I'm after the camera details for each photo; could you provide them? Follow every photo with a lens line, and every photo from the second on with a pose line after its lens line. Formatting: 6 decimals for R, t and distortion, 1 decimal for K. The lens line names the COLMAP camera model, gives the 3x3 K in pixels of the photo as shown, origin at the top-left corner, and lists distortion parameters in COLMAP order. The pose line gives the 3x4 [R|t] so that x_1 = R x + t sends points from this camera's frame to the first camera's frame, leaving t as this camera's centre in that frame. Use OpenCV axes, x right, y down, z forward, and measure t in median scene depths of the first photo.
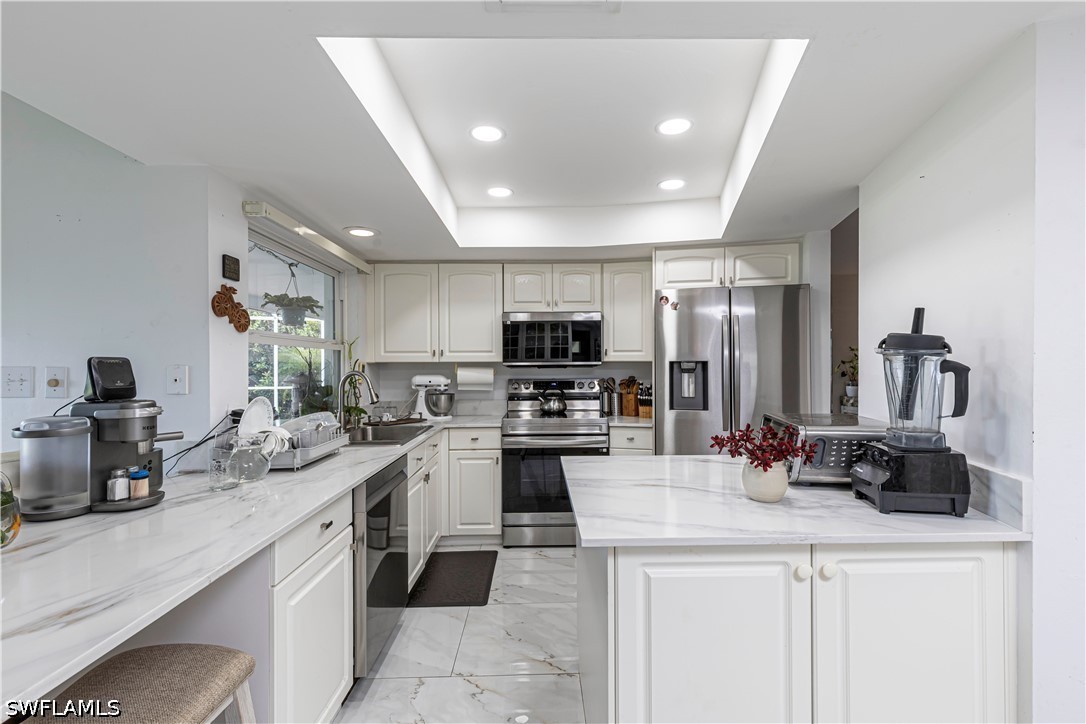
lens RADIAL K [[485.6, 0, 550.2], [0, 485.6, 365.9], [0, 0, 1]] dist [0.012510, -0.004308]
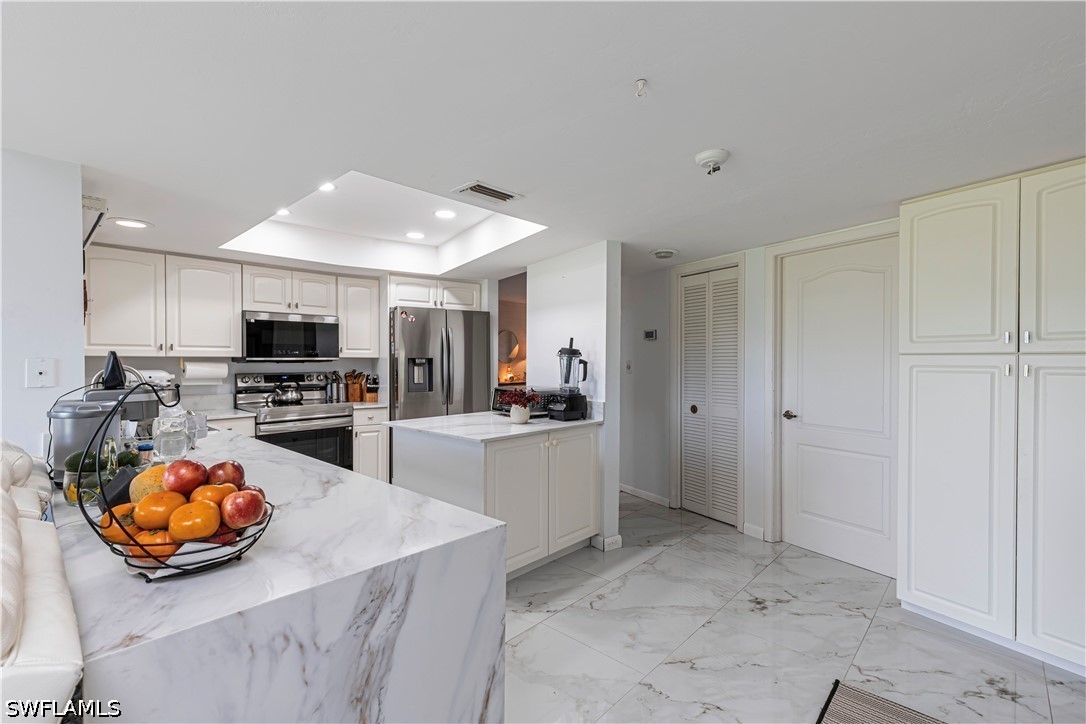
lens RADIAL K [[485.6, 0, 550.2], [0, 485.6, 365.7], [0, 0, 1]] dist [0.012510, -0.004308]
pose [[0.700678, -0.003268, 0.713470, -0.452257], [-0.002420, 0.999973, 0.006957, 0.002158], [-0.713473, -0.006601, 0.700651, -0.269379]]
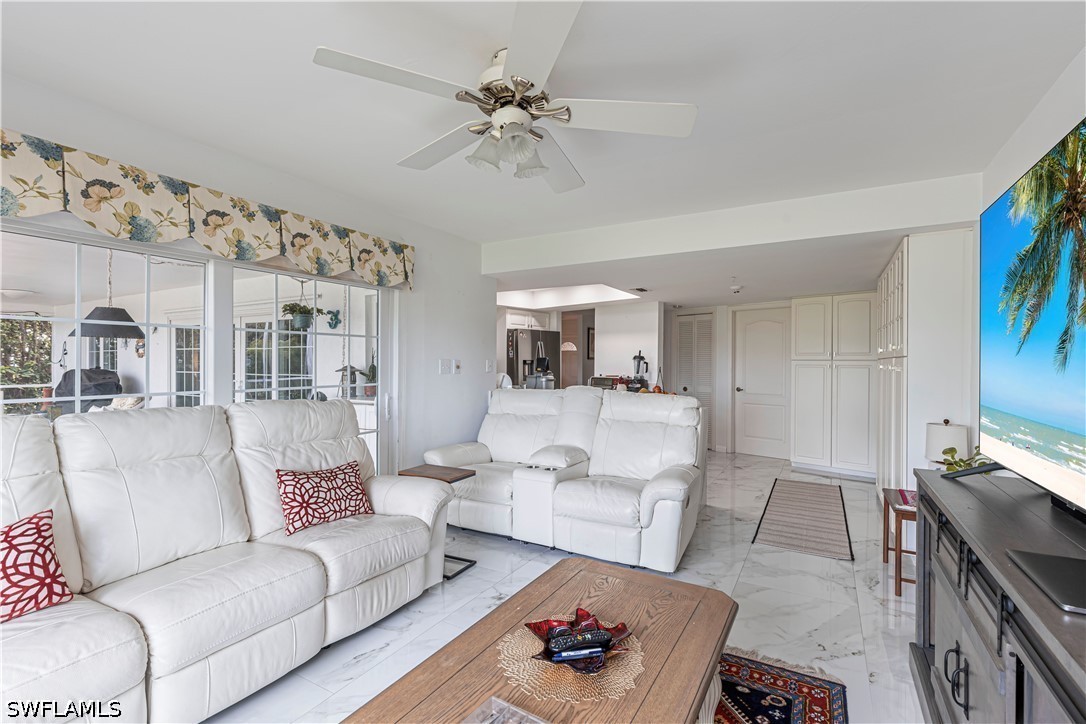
lens RADIAL K [[485.6, 0, 542.4], [0, 485.6, 363.1], [0, 0, 1]] dist [0.012510, -0.004308]
pose [[0.537382, 0.006813, 0.843312, -1.610092], [-0.007096, 0.999969, -0.003557, 0.013053], [-0.843309, -0.004073, 0.537413, -0.320621]]
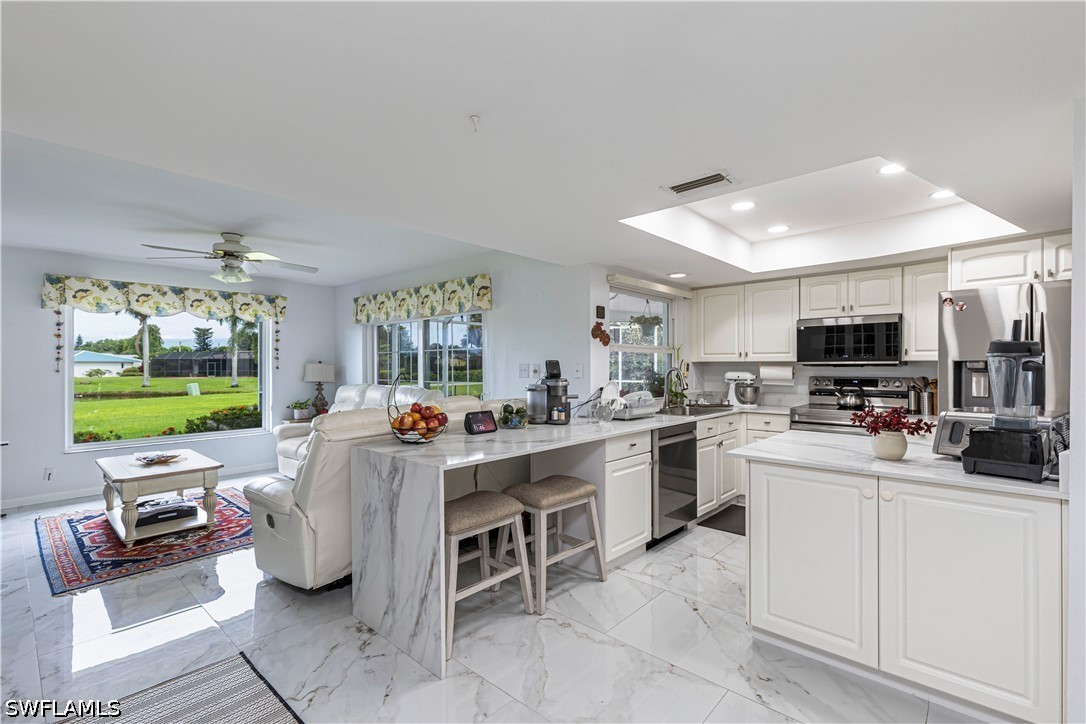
lens RADIAL K [[485.6, 0, 549.1], [0, 485.6, 363.8], [0, 0, 1]] dist [0.012510, -0.004308]
pose [[0.730056, 0.002292, -0.683384, 0.315050], [-0.003290, 0.999995, -0.000161, 0.000133], [0.683379, 0.002366, 0.730060, -0.330272]]
